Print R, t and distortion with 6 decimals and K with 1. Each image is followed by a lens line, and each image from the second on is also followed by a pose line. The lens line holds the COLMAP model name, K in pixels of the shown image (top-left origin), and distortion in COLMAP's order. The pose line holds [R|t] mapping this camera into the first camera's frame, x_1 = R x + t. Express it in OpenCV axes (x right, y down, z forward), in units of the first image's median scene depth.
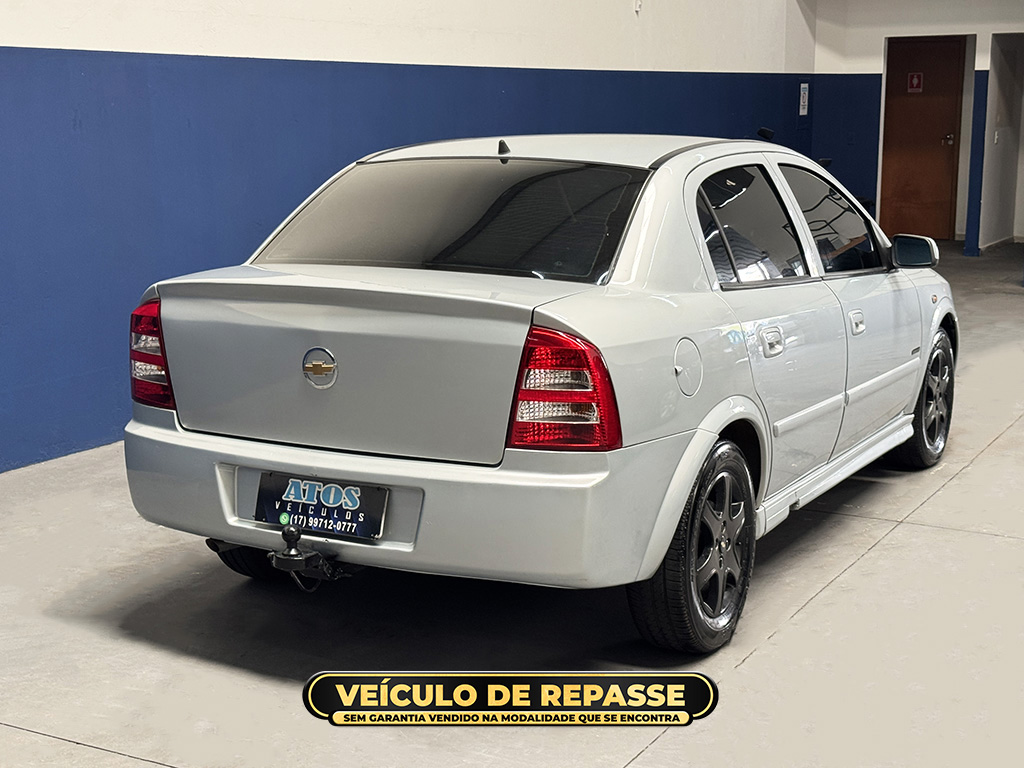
lens RADIAL K [[1549.3, 0, 519.2], [0, 1549.3, 379.5], [0, 0, 1]] dist [0.083829, 0.000000]
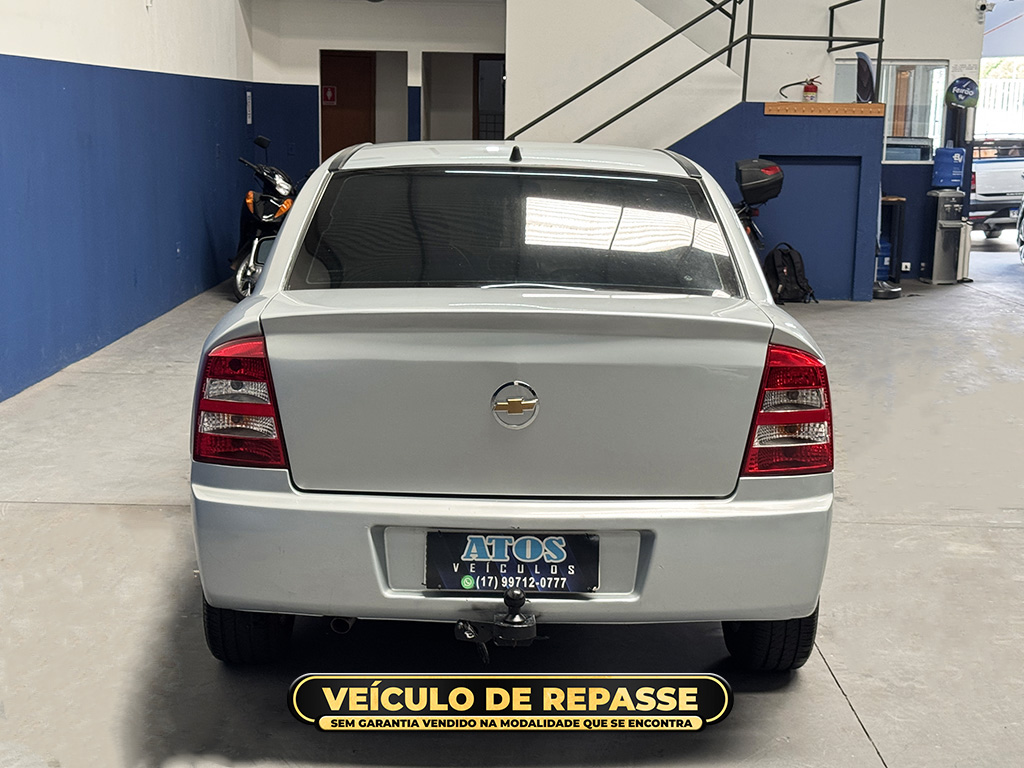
lens RADIAL K [[1549.3, 0, 508.9], [0, 1549.3, 384.1], [0, 0, 1]] dist [0.083829, 0.000000]
pose [[0.869045, -0.059218, 0.491177, -0.554801], [0.060939, 0.998063, 0.012511, -0.030020], [-0.490966, 0.019059, 0.870970, 0.239831]]
